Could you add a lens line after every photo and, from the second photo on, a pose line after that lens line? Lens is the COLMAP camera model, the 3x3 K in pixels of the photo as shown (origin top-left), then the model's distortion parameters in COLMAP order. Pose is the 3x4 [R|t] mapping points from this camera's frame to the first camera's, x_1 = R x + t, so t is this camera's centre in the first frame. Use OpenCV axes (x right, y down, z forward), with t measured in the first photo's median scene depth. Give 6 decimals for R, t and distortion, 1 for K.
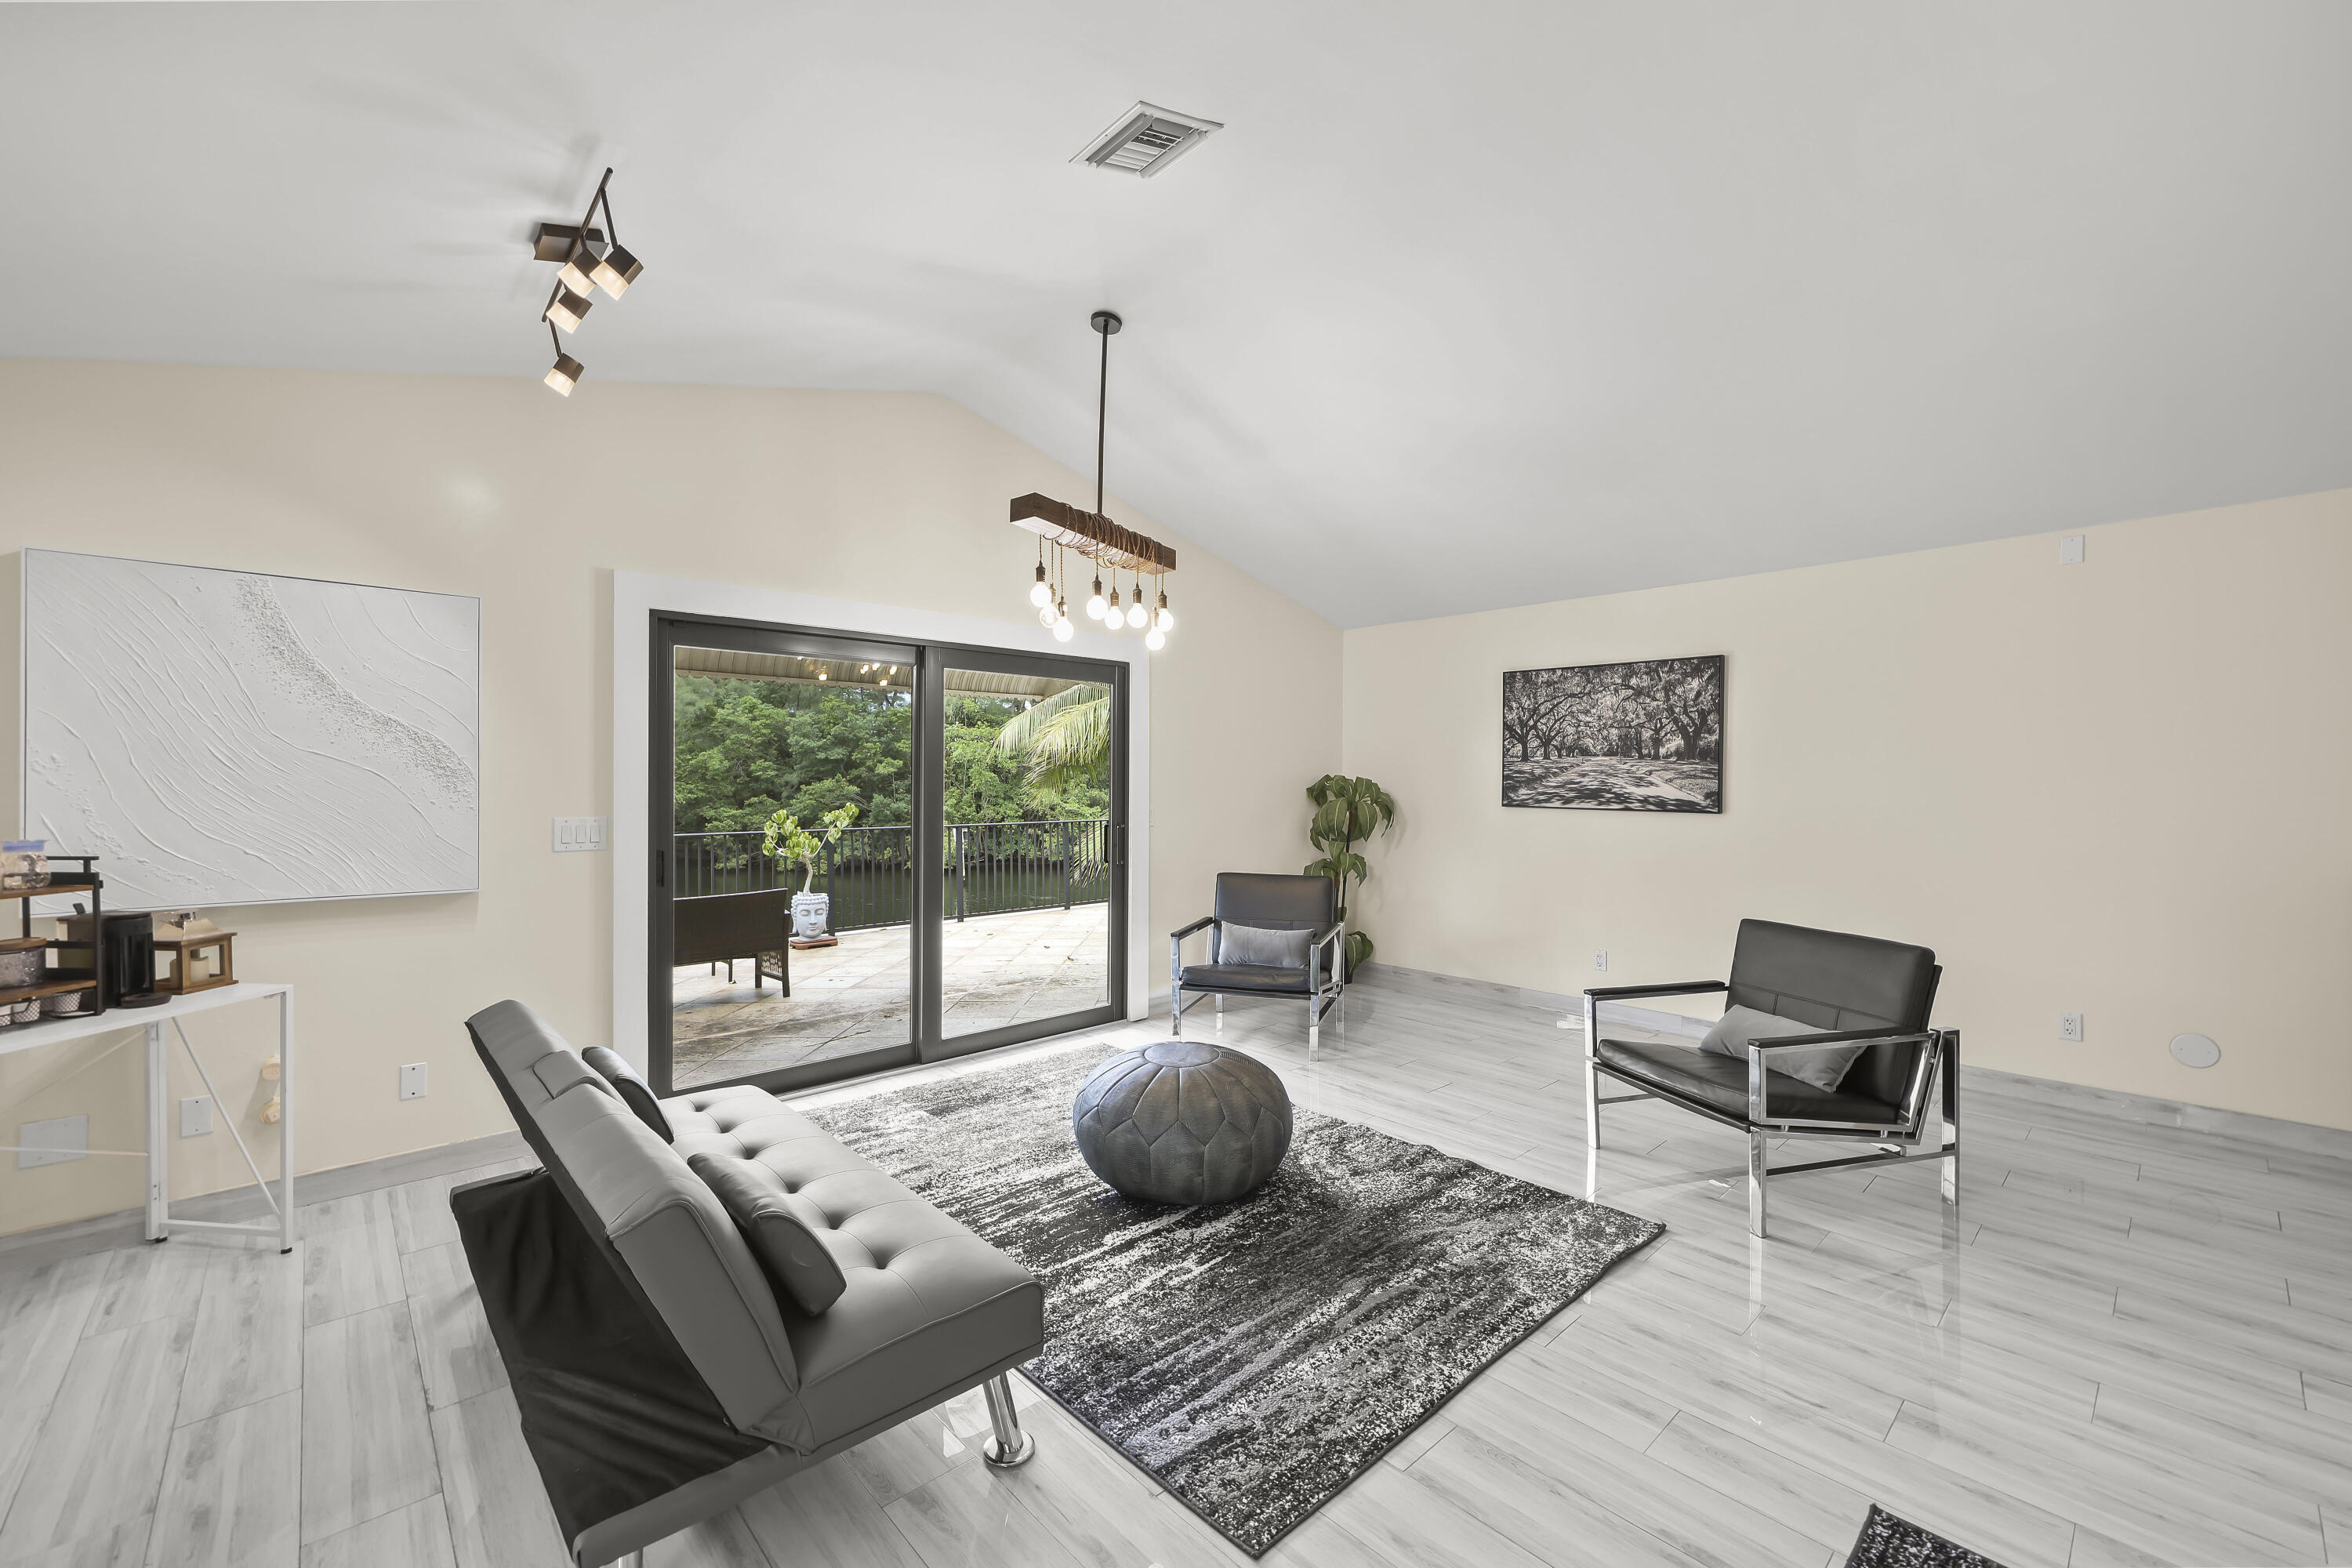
lens RADIAL K [[945.9, 0, 1162.9], [0, 945.9, 780.4], [0, 0, 1]] dist [0.000849, 0.001333]
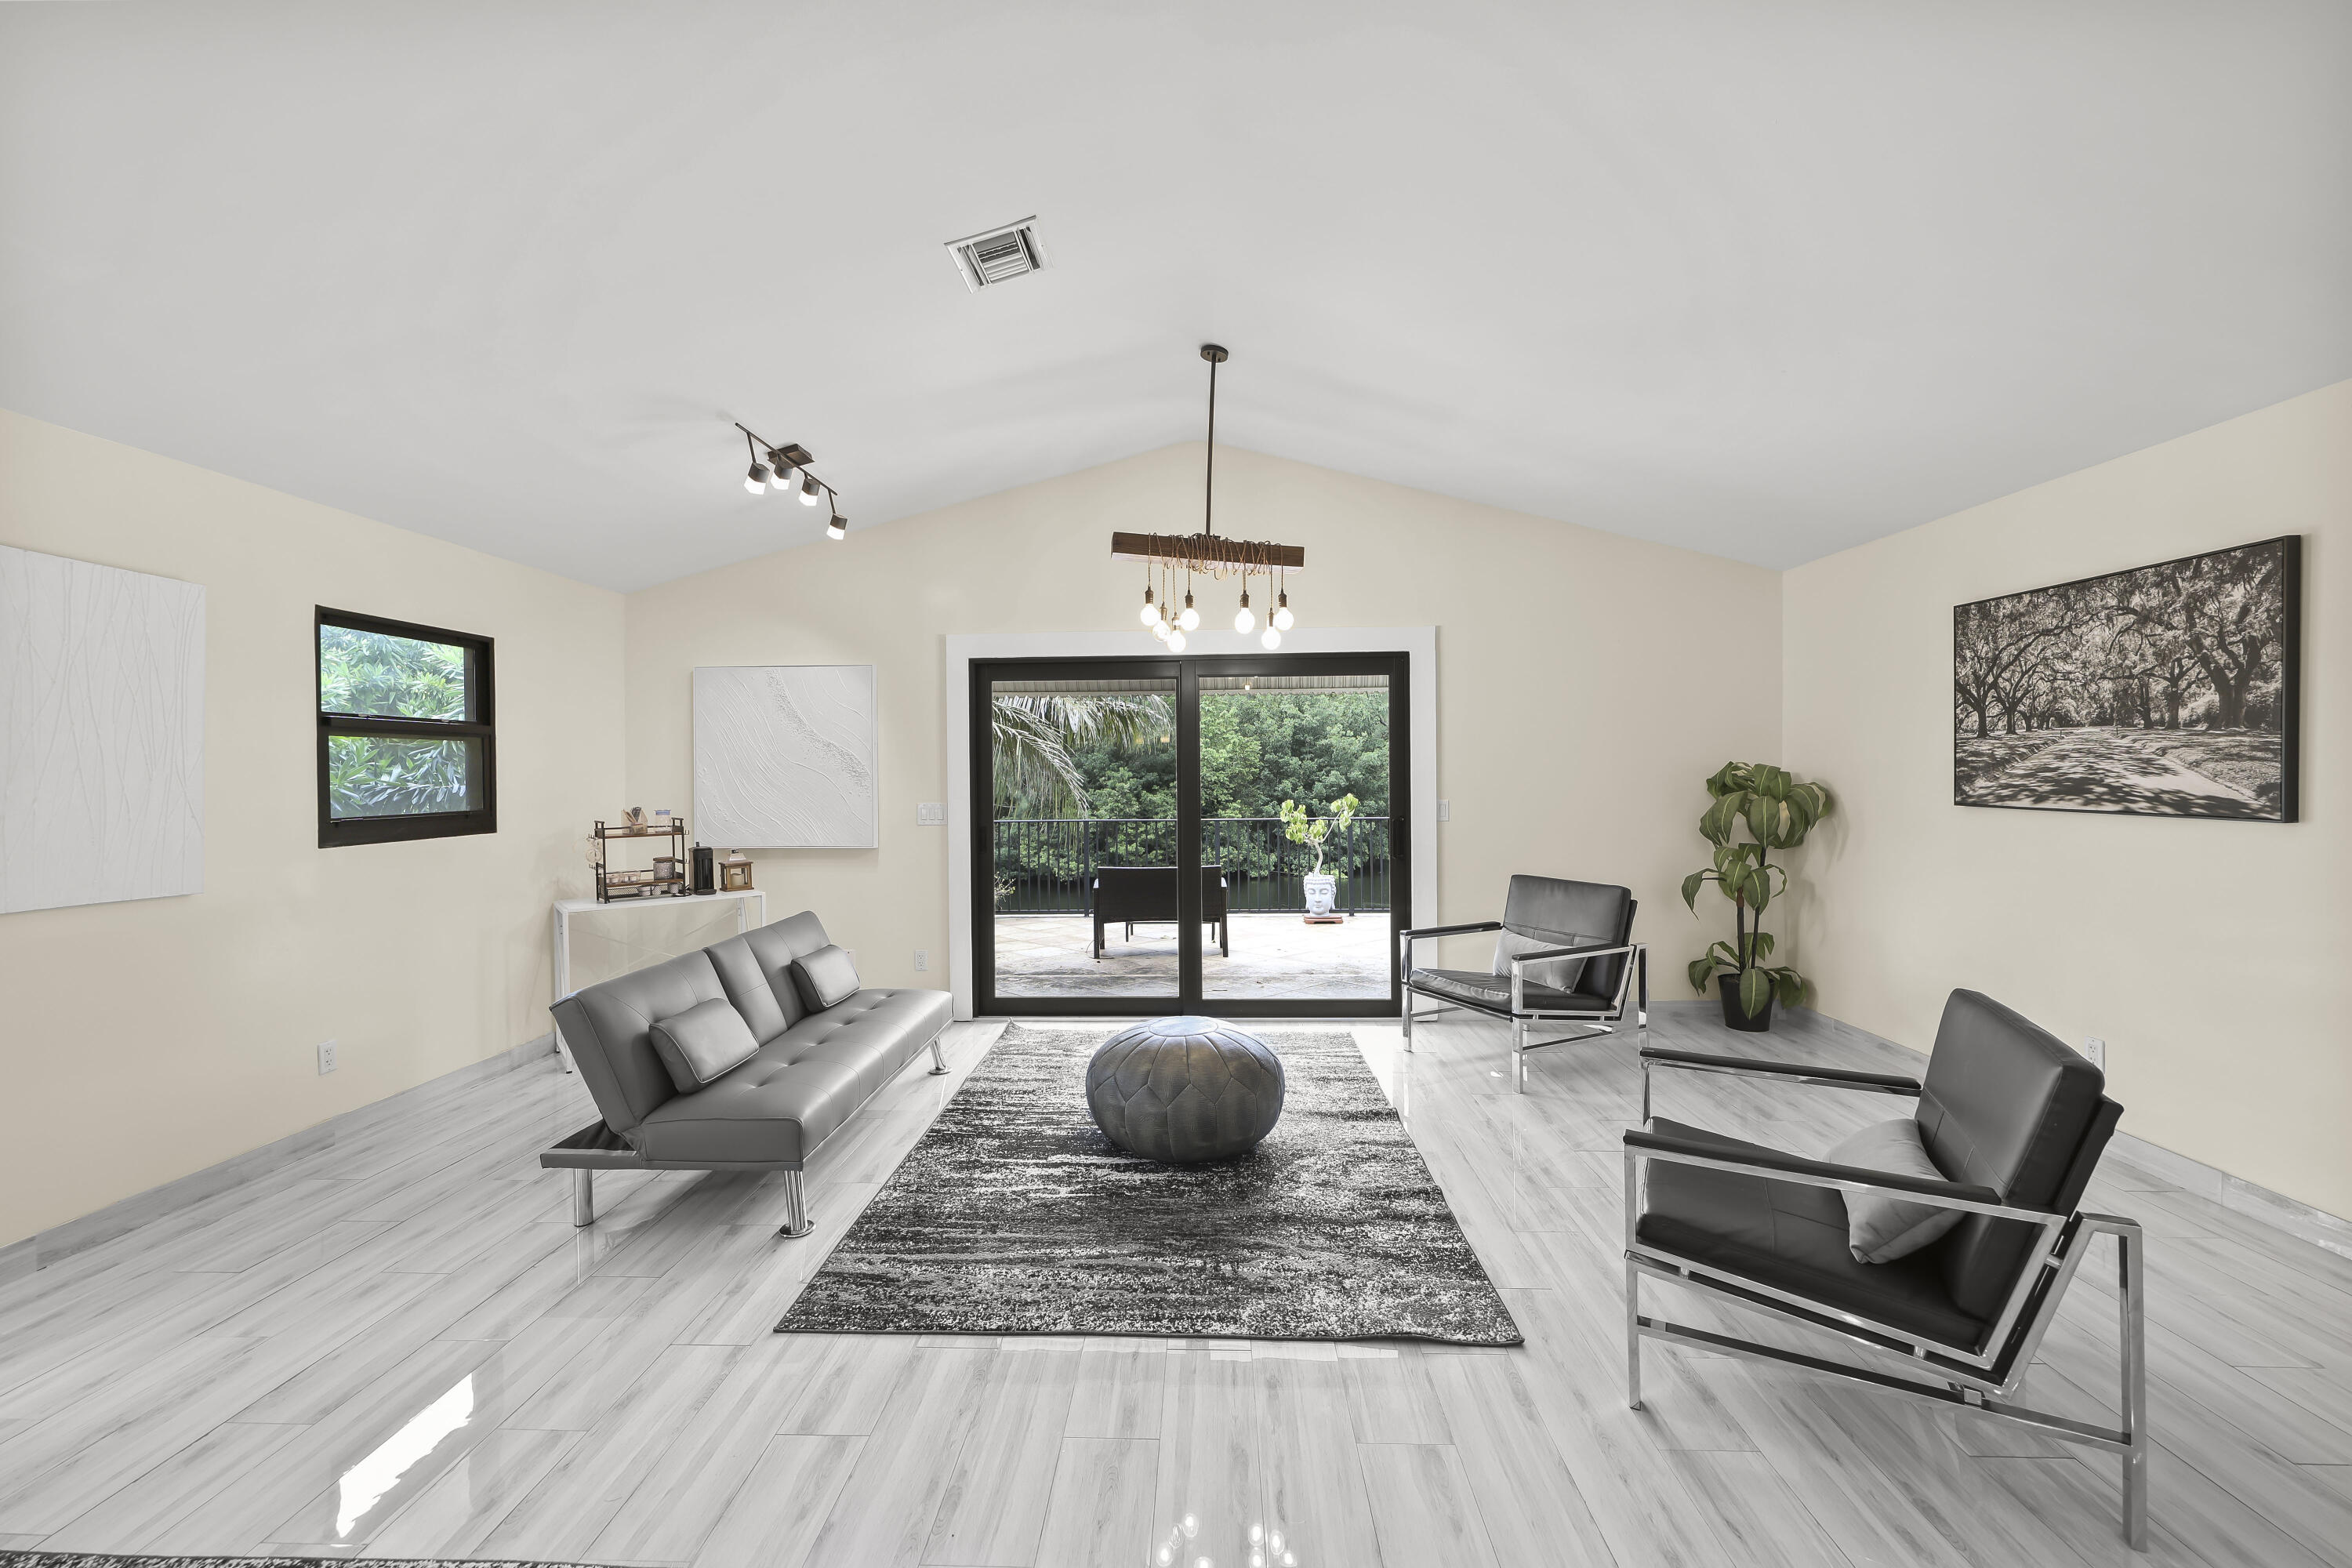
lens RADIAL K [[945.9, 0, 1170.2], [0, 945.9, 780.8], [0, 0, 1]] dist [0.000849, 0.001333]
pose [[0.710441, -0.004115, -0.703745, 0.807198], [0.011888, 0.999910, 0.006154, -0.001224], [0.703657, -0.012738, 0.710426, 0.225129]]
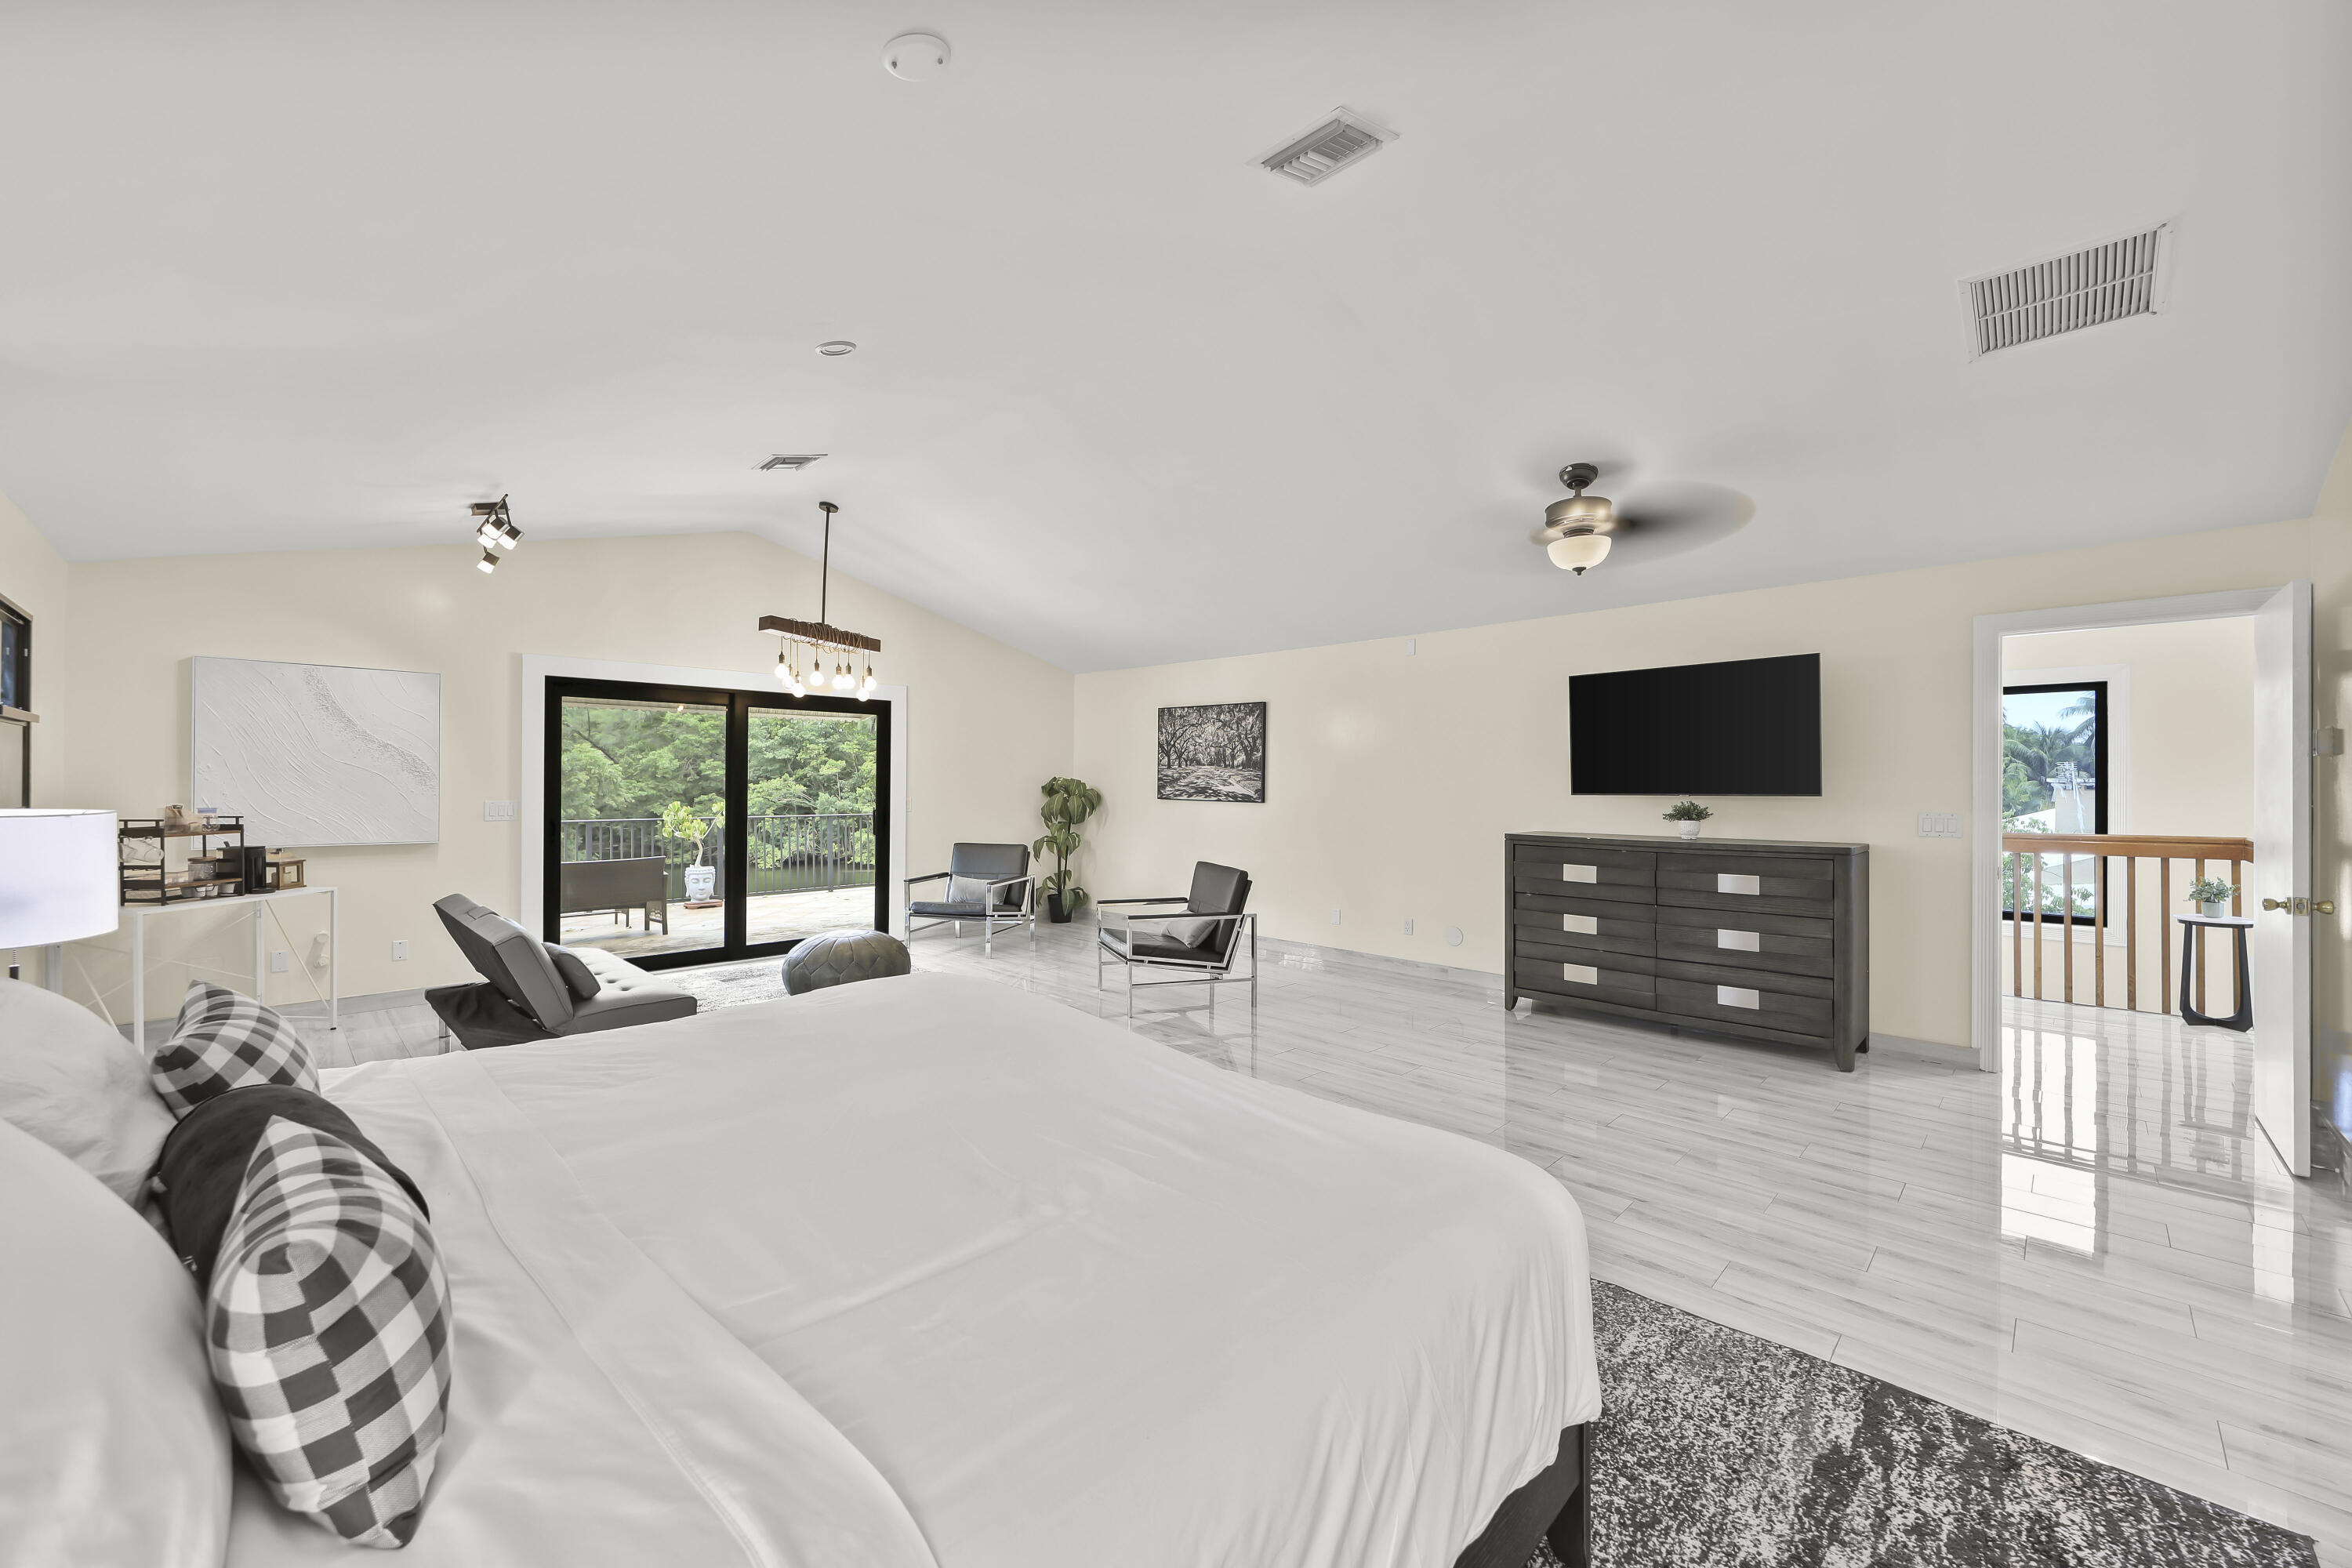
lens RADIAL K [[916.1, 0, 1167.3], [0, 916.1, 782.2], [0, 0, 1]] dist [0.003286, -0.000404]
pose [[0.998652, 0.003914, 0.051750, 0.553646], [-0.004000, 0.999991, 0.001557, -0.001734], [-0.051743, -0.001762, 0.998659, -0.792645]]
